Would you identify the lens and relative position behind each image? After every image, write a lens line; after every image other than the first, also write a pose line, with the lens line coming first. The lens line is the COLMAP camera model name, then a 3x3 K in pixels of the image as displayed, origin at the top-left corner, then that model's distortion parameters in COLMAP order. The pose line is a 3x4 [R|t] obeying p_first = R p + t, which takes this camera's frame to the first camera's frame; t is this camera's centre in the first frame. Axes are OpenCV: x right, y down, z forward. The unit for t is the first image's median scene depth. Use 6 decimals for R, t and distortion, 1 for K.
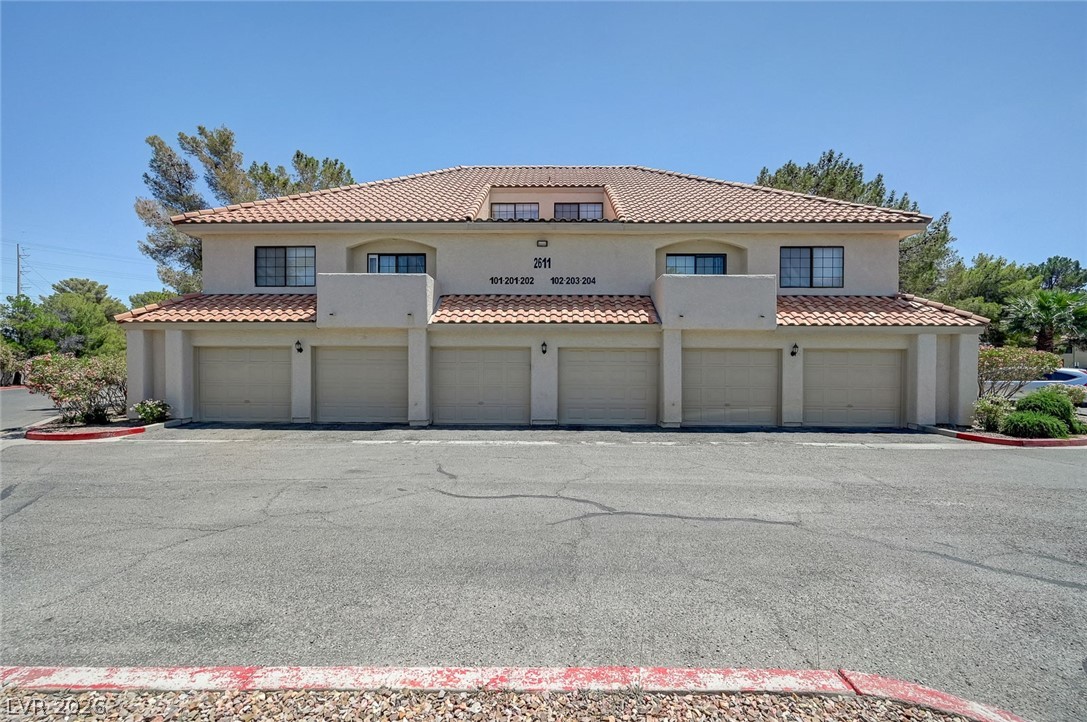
lens RADIAL K [[432.6, 0, 543.6], [0, 432.6, 367.8], [0, 0, 1]] dist [-0.001615, 0.000148]
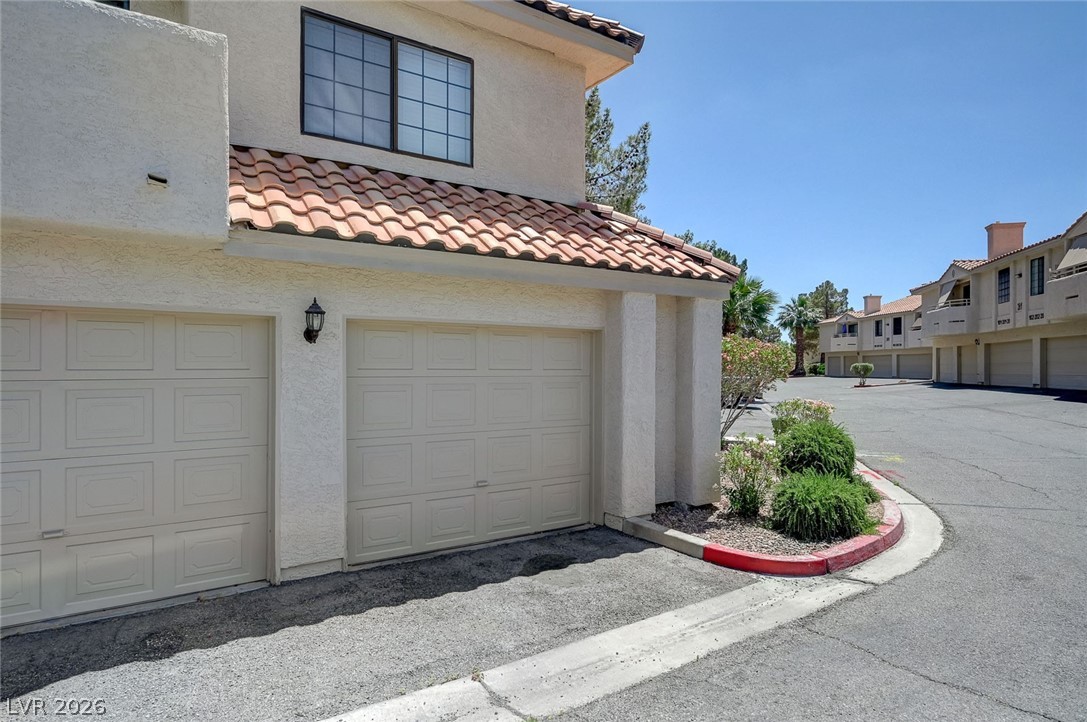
lens RADIAL K [[625.8, 0, 540.1], [0, 625.8, 365.3], [0, 0, 1]] dist [0.005422, 0.000716]
pose [[0.821011, -0.004715, 0.570893, 0.457383], [0.006513, 0.999978, -0.001107, -0.009562], [-0.570876, 0.004627, 0.821024, 0.549913]]
